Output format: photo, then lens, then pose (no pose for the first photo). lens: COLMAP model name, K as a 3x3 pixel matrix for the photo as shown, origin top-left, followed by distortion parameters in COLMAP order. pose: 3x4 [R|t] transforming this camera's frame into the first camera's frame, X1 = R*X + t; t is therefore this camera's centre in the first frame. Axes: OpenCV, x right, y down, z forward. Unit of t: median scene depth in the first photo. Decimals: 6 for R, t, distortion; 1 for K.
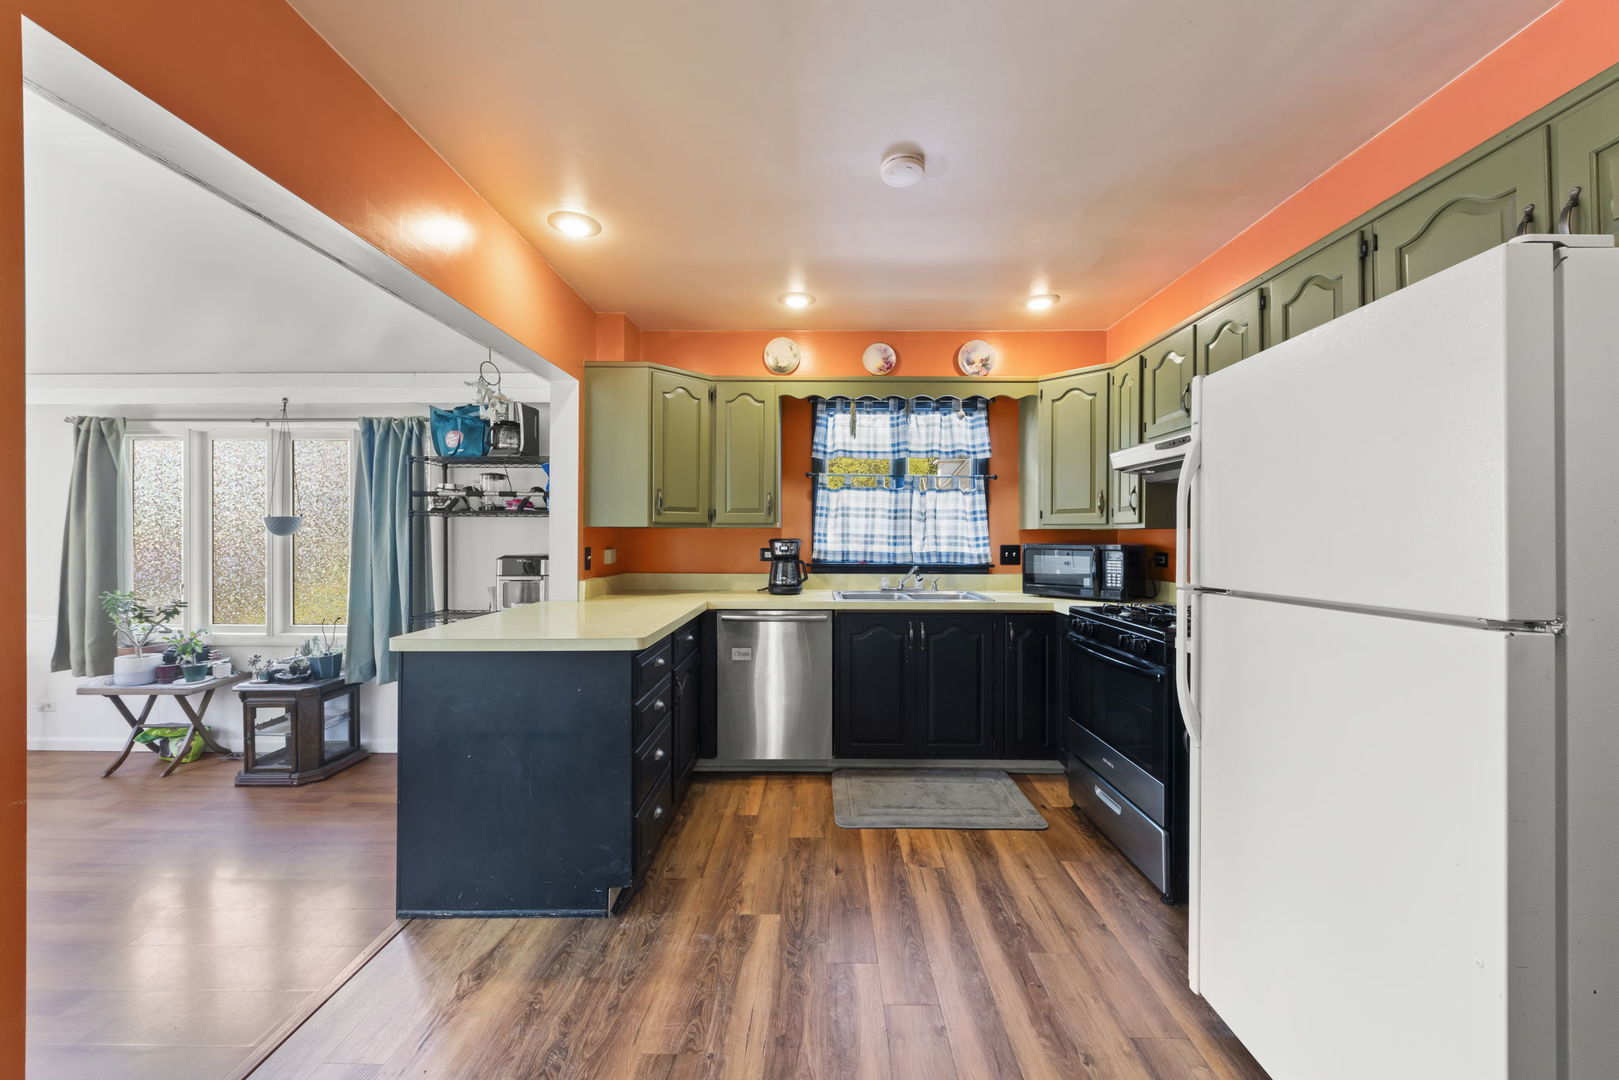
lens RADIAL K [[607.5, 0, 813.8], [0, 607.5, 535.4], [0, 0, 1]] dist [0.013922, -0.007763]
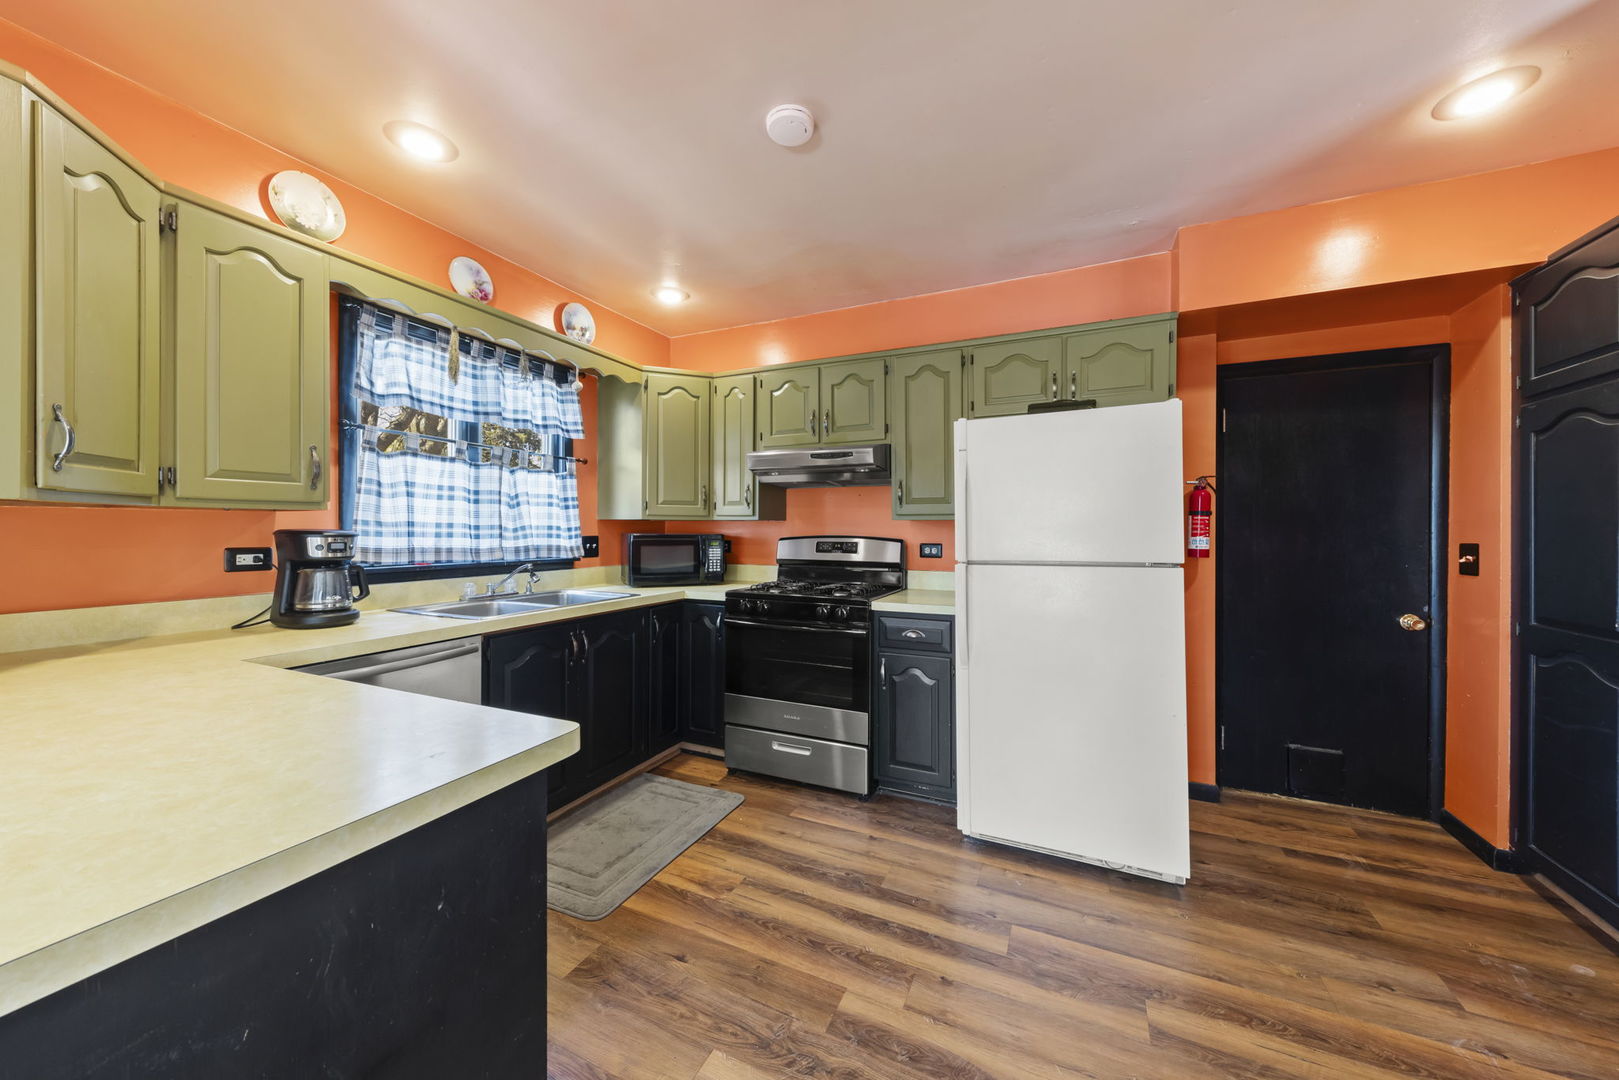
lens RADIAL K [[565.2, 0, 830.8], [0, 565.2, 528.6], [0, 0, 1]] dist [-0.000161, -0.000047]
pose [[0.394620, -0.000865, 0.918844, -0.334361], [-0.002758, 0.999994, 0.002126, 0.001769], [-0.918840, -0.003374, 0.394616, 0.332737]]
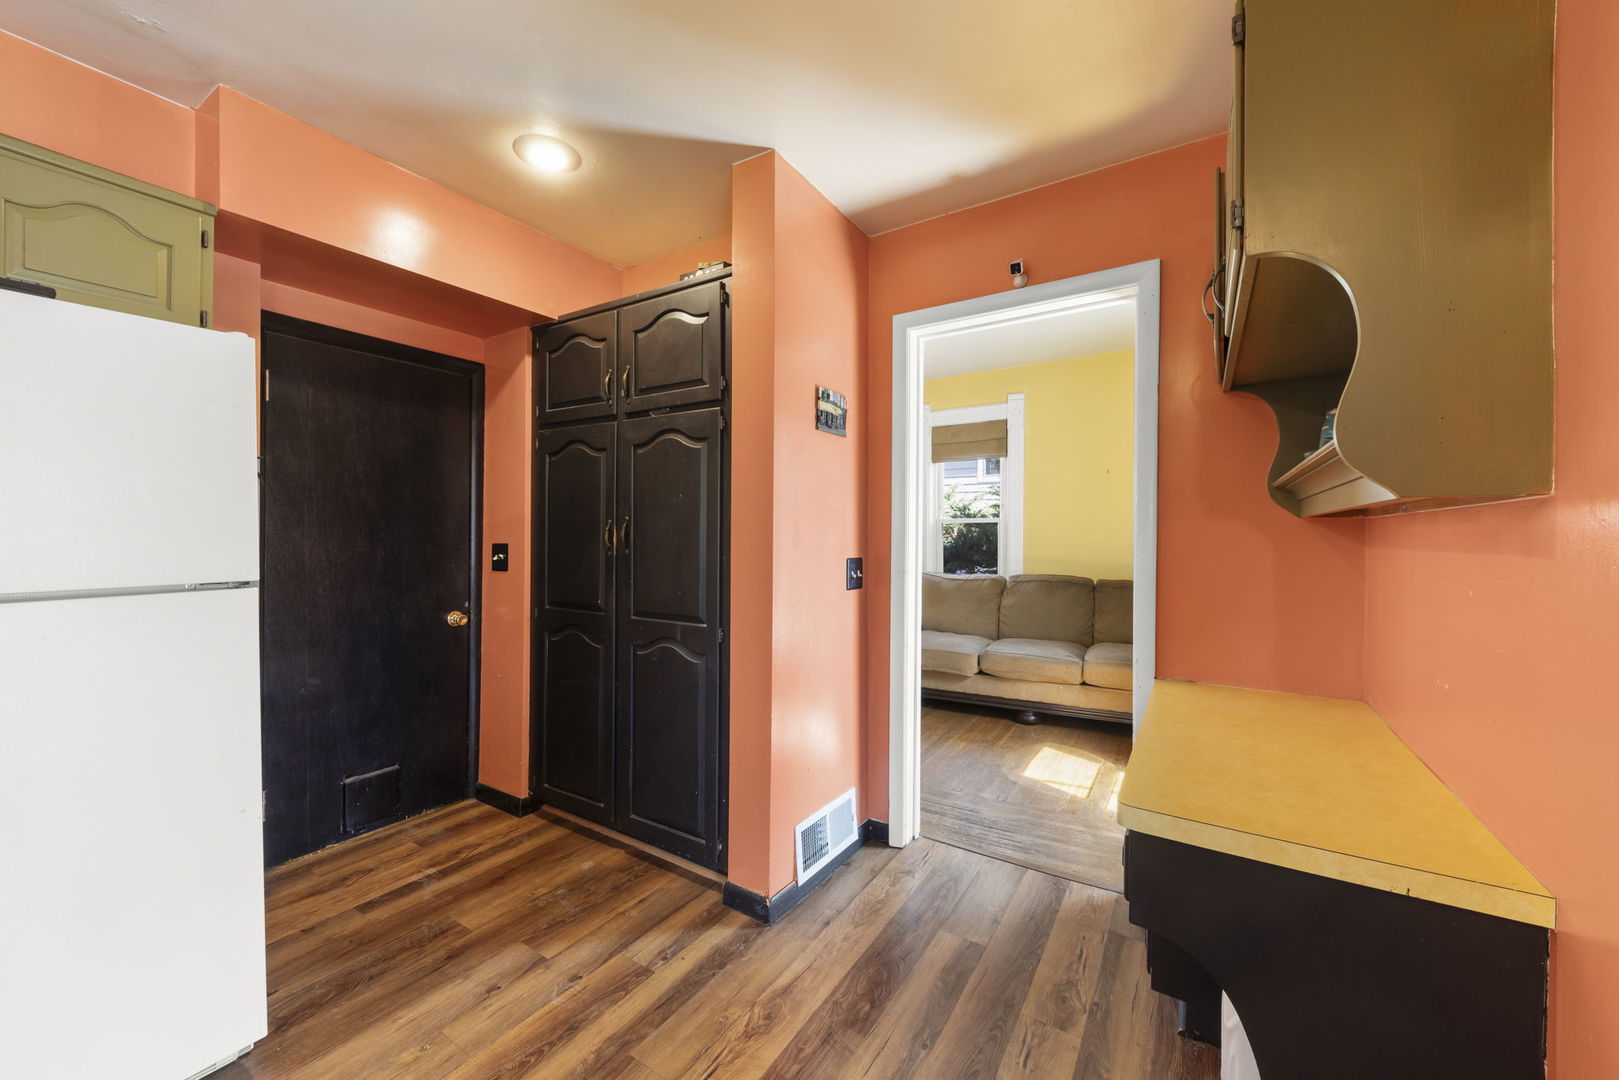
lens RADIAL K [[607.5, 0, 813.8], [0, 607.5, 535.4], [0, 0, 1]] dist [0.013922, -0.007763]
pose [[-0.847129, -0.009924, 0.531295, -0.225752], [-0.010129, 0.999946, 0.002528, 0.001312], [-0.531291, -0.003240, -0.847183, 0.377295]]
